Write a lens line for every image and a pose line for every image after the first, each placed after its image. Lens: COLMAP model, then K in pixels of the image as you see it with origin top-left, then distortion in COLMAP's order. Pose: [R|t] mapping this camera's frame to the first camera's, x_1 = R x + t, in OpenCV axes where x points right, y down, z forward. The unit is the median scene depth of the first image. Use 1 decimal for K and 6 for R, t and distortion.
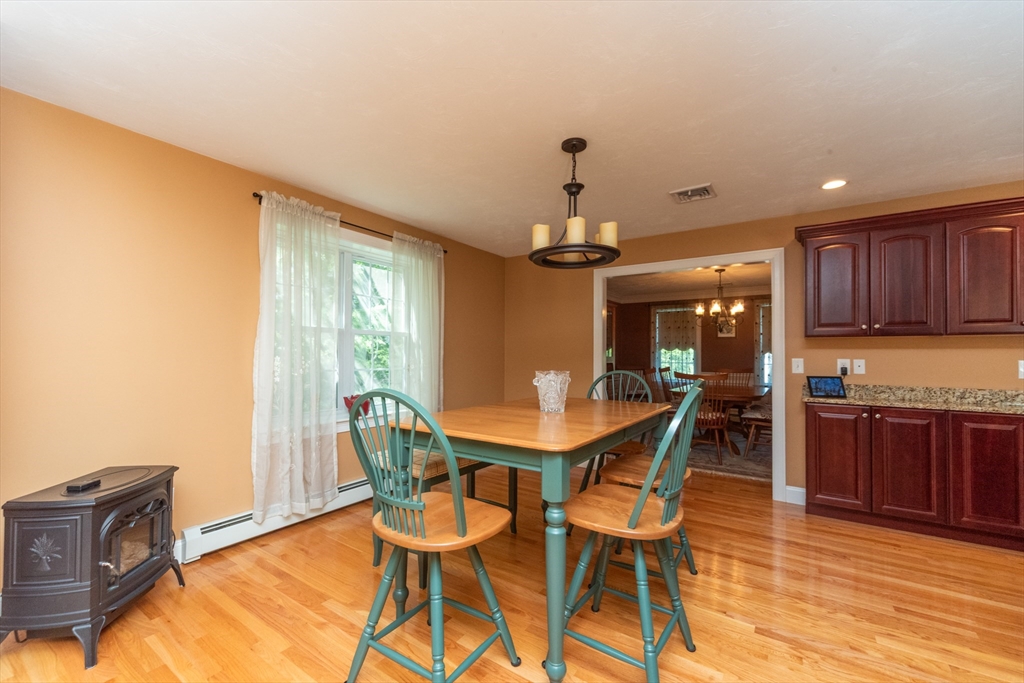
lens RADIAL K [[416.6, 0, 510.0], [0, 416.6, 347.6], [0, 0, 1]] dist [0.001788, -0.000480]
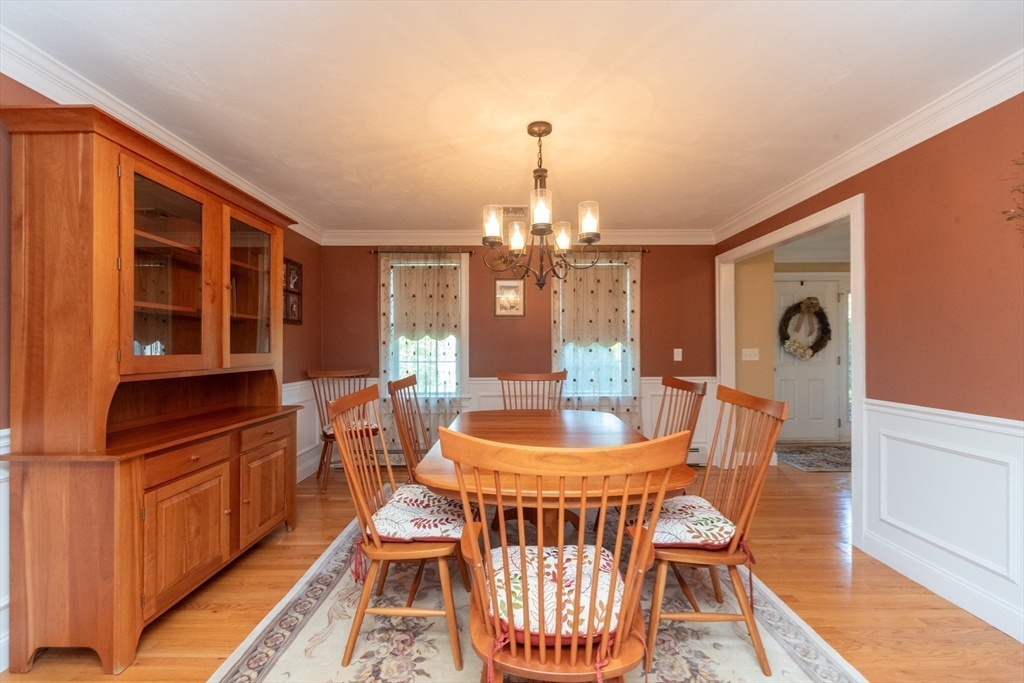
lens RADIAL K [[396.1, 0, 508.2], [0, 396.1, 342.0], [0, 0, 1]] dist [0.002093, 0.000064]
pose [[0.821284, -0.003018, 0.570511, 0.195412], [-0.000302, 0.999984, 0.005724, 0.007875], [-0.570519, -0.004873, 0.821270, 0.522940]]
